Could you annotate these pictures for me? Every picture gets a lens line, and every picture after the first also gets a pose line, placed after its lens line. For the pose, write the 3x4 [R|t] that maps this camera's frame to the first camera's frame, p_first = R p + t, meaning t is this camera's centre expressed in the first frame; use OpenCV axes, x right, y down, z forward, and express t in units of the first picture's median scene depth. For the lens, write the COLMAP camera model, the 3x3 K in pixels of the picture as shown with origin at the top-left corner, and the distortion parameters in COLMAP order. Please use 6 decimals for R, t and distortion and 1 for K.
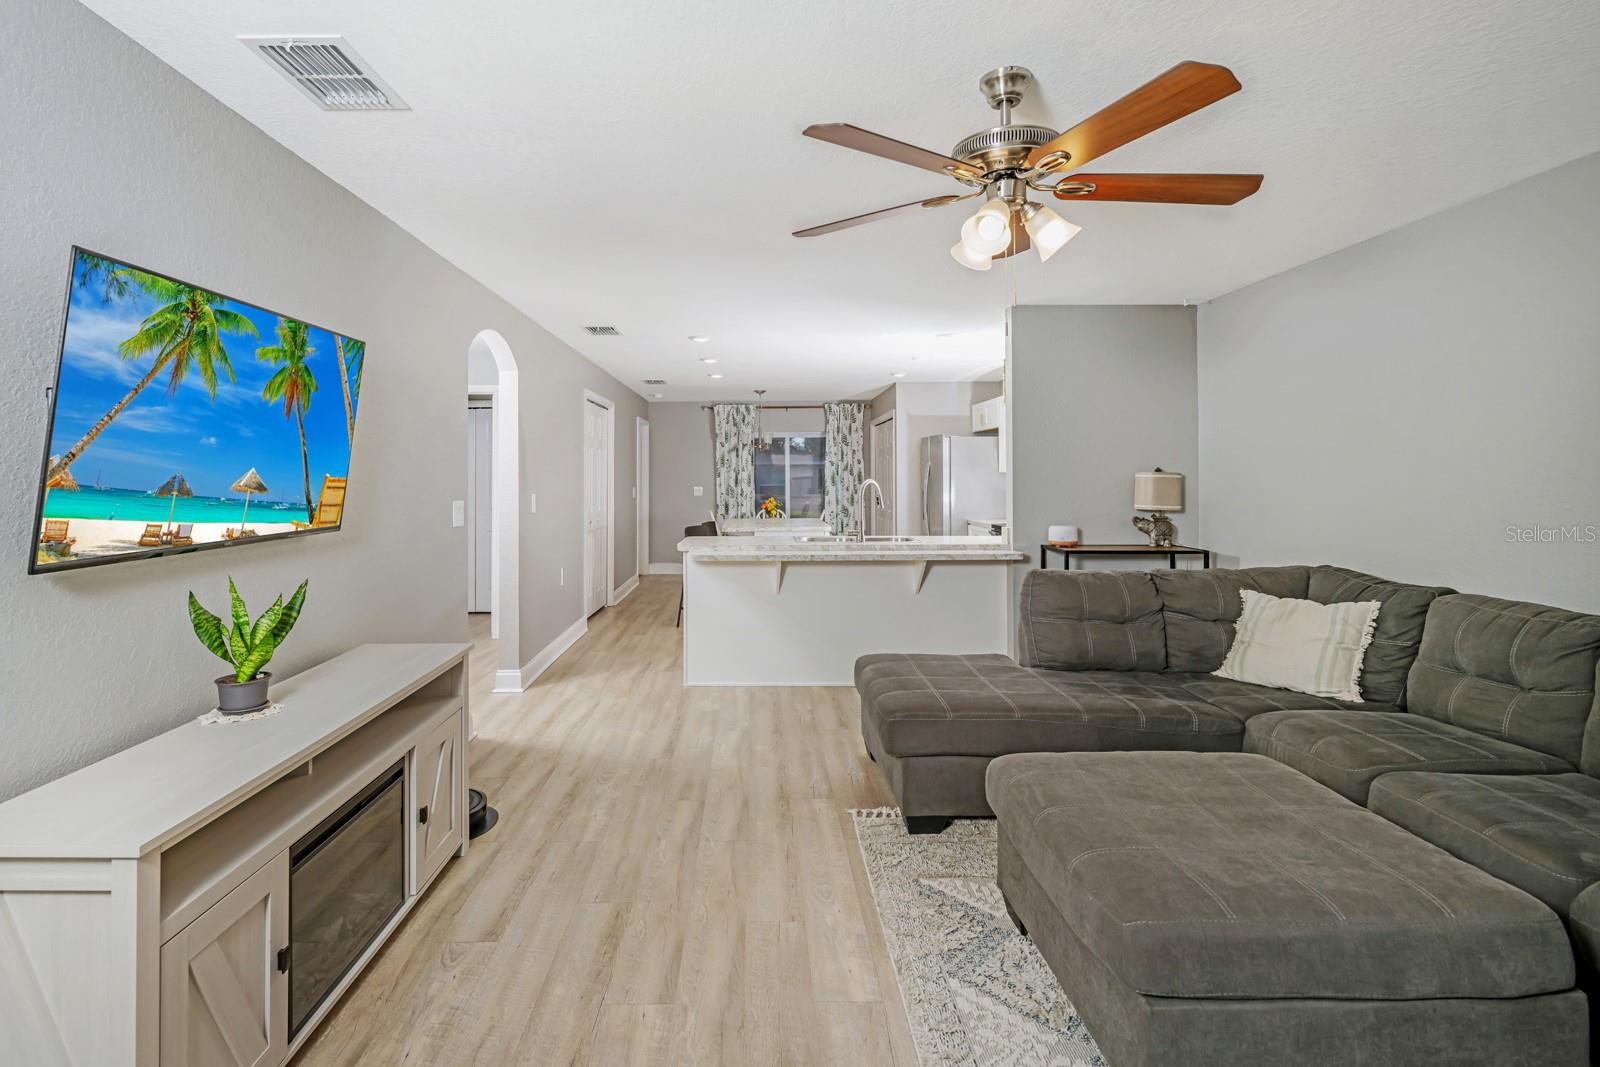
lens RADIAL K [[766.7, 0, 733.8], [0, 766.7, 465.6], [0, 0, 1]] dist [-0.001538, -0.000419]
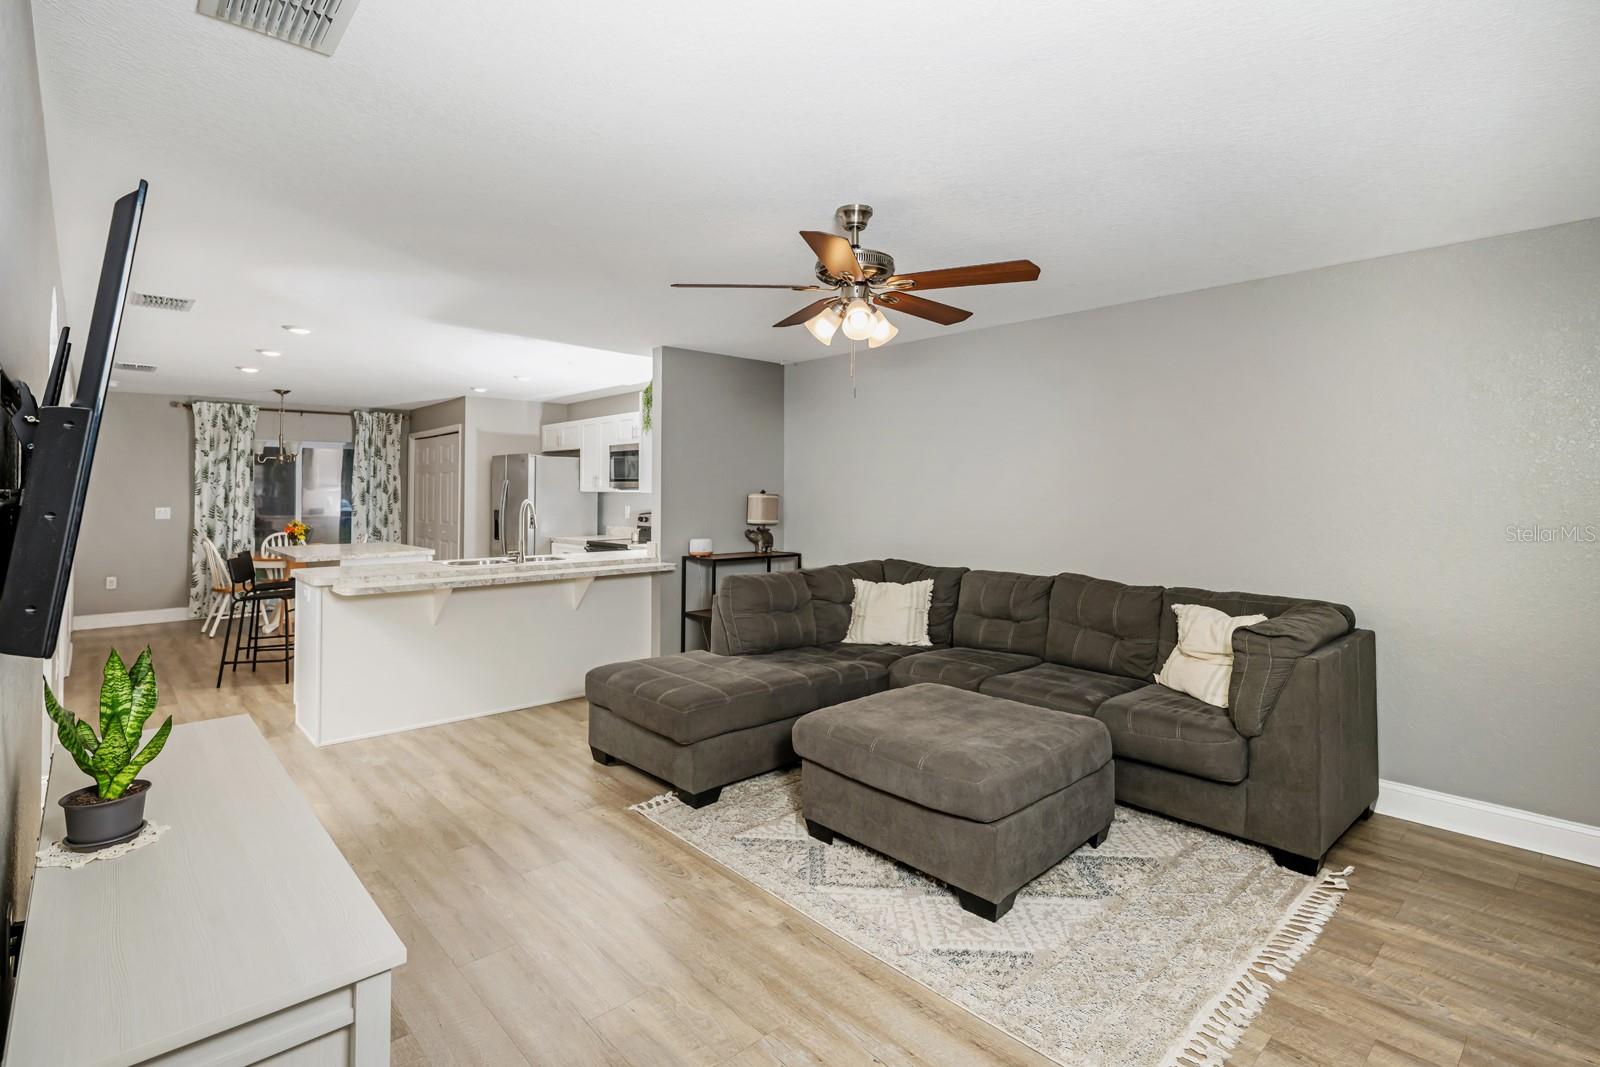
lens RADIAL K [[777.4, 0, 798.0], [0, 777.4, 473.2], [0, 0, 1]] dist [0.000481, 0.000051]
pose [[0.732272, 0.021034, 0.680687, -0.424202], [-0.013343, 0.999774, -0.016540, -0.007327], [-0.680881, 0.003029, 0.732388, 0.032412]]
